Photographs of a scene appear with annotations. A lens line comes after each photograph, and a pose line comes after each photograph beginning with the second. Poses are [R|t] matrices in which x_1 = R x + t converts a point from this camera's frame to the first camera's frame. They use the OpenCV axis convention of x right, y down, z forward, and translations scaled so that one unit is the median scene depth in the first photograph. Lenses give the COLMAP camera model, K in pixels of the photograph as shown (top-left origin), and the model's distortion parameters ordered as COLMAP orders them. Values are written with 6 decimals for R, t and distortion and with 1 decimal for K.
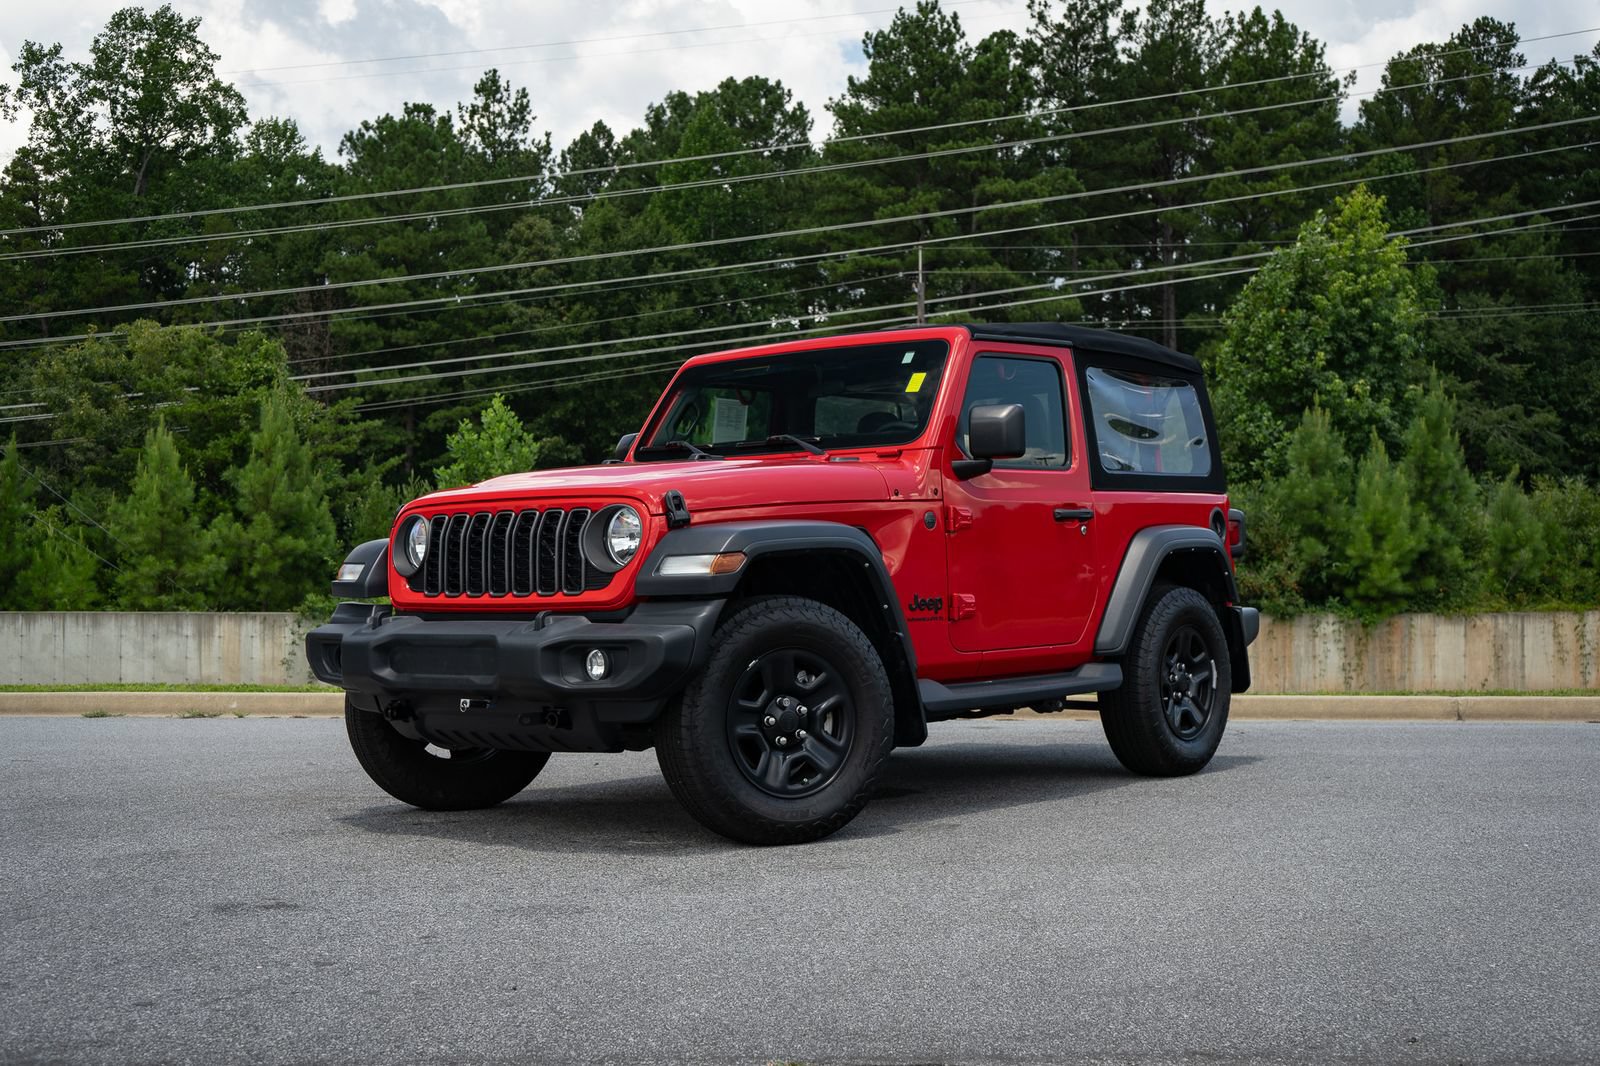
lens RADIAL K [[1946.8, 0, 800.0], [0, 1946.8, 533.0], [0, 0, 1]] dist [0.010315, 0.032403]
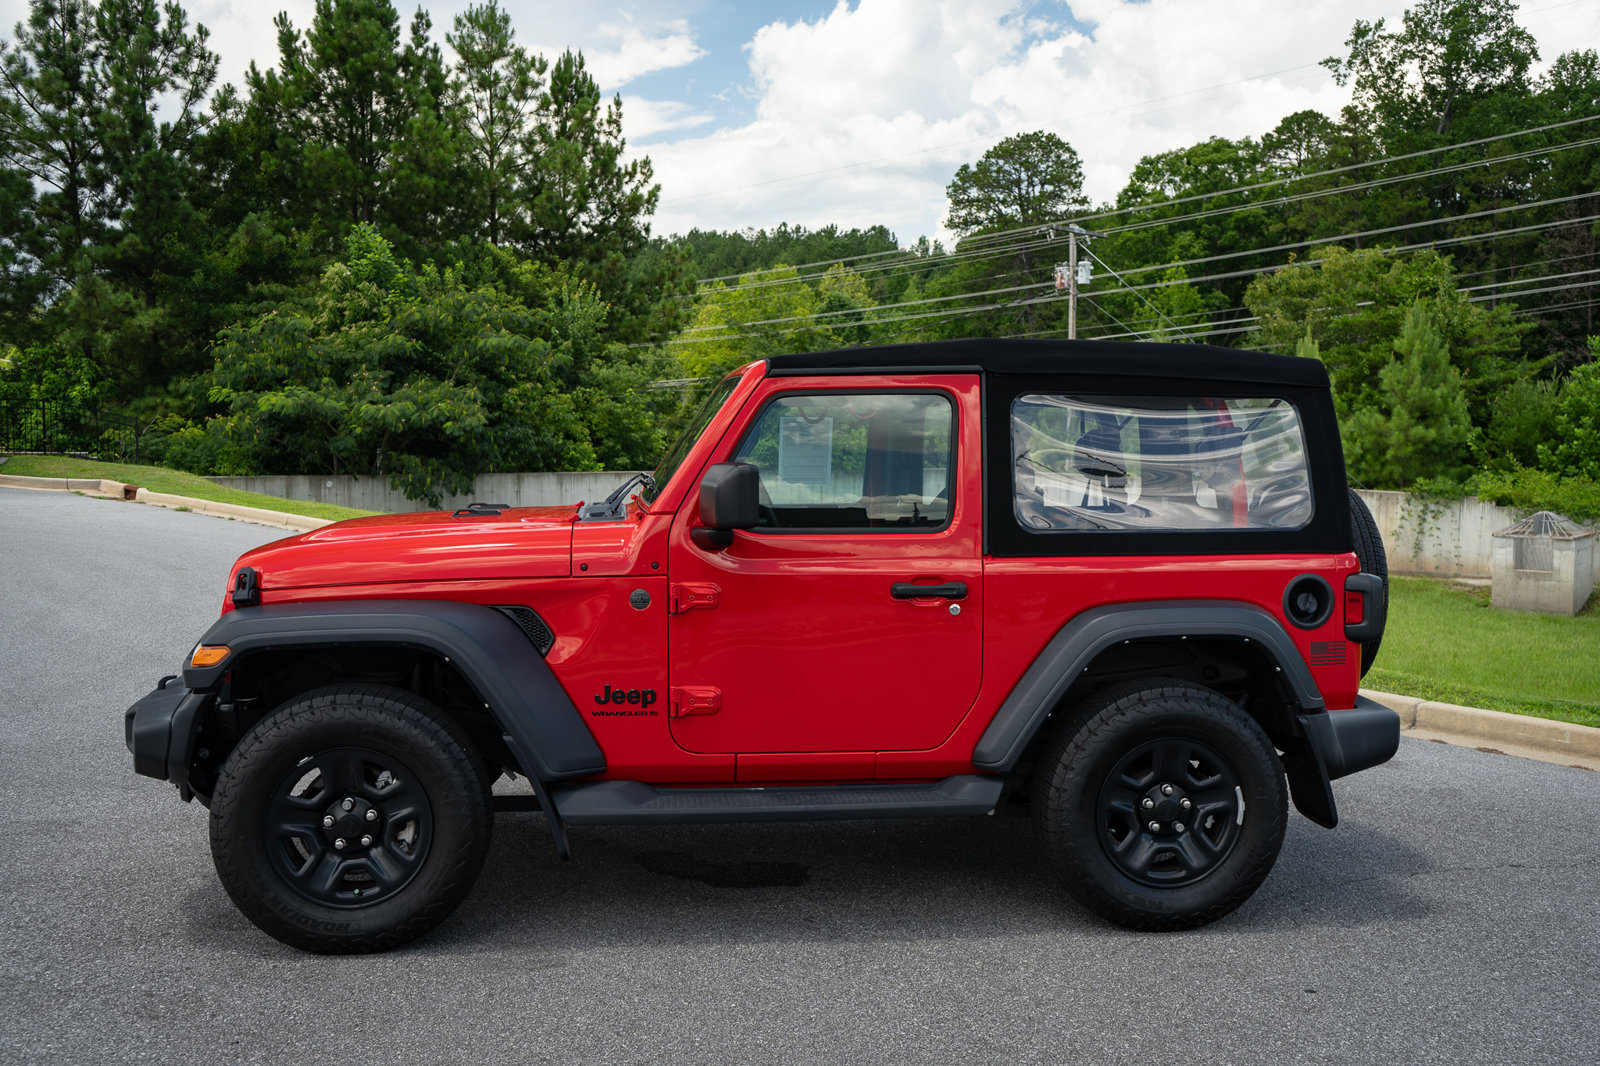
lens RADIAL K [[1475.1, 0, 800.0], [0, 1475.1, 533.0], [0, 0, 1]] dist [0.004021, 0.000414]
pose [[0.726285, 0.071550, -0.683659, 0.078325], [-0.009593, 0.995526, 0.093998, -0.013619], [0.687326, -0.061711, 0.723723, 0.081392]]
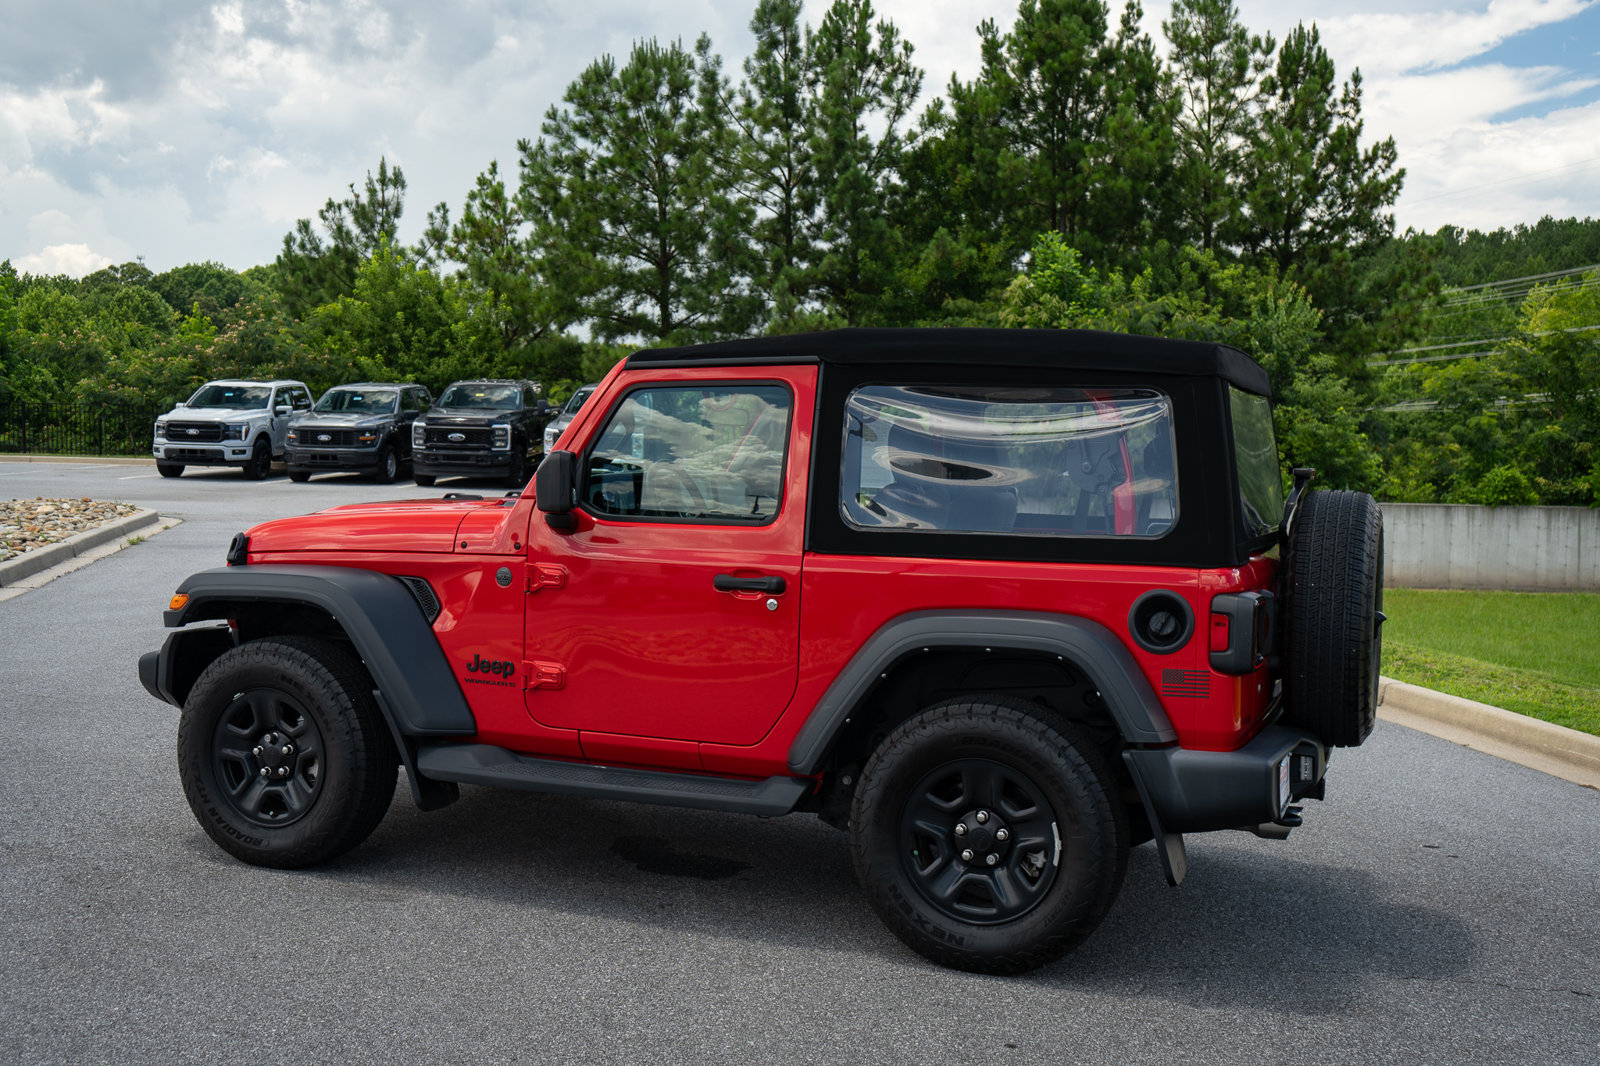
lens RADIAL K [[1641.3, 0, 816.2], [0, 1641.3, 541.0], [0, 0, 1]] dist [0.008261, 0.011490]
pose [[0.312654, 0.080730, -0.946430, 0.118401], [-0.011943, 0.996637, 0.081067, -0.012347], [0.949792, -0.014042, 0.312566, 0.125815]]
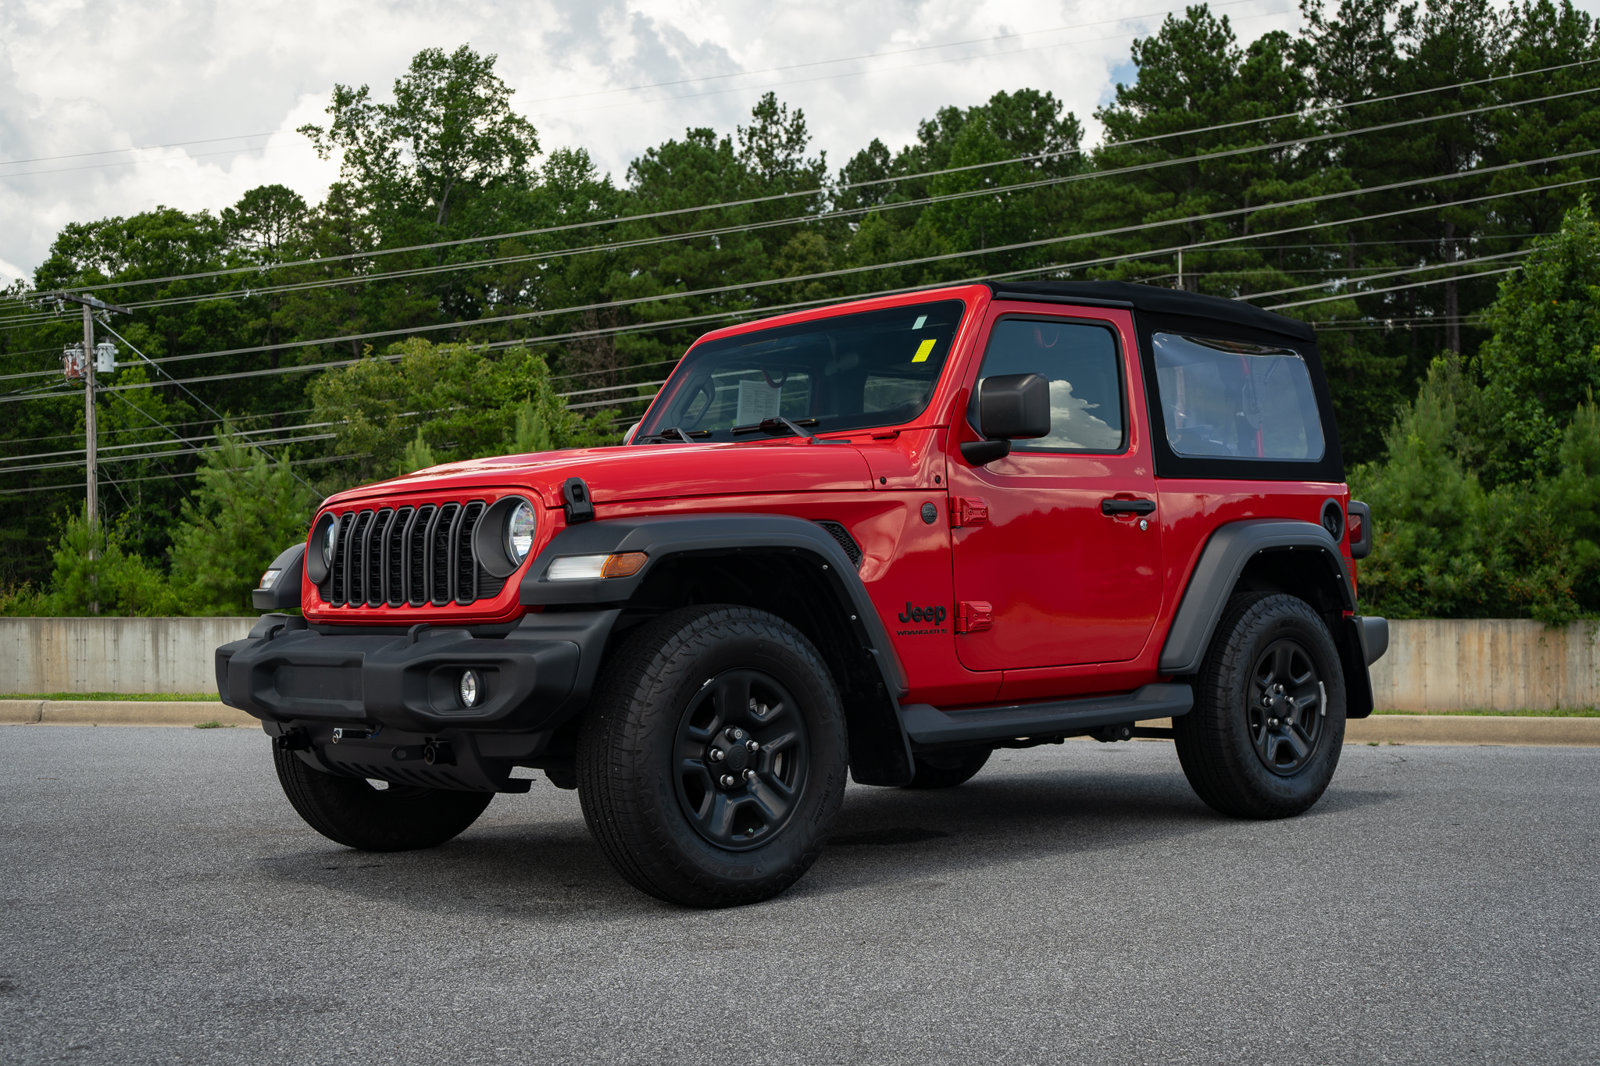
lens RADIAL K [[1897.0, 0, 800.0], [0, 1897.0, 533.0], [0, 0, 1]] dist [-0.000507, 0.050376]
pose [[0.989016, -0.006217, -0.147678, 0.018513], [0.005657, 0.999975, -0.004212, 0.000664], [0.147701, 0.003330, 0.989027, 0.026298]]
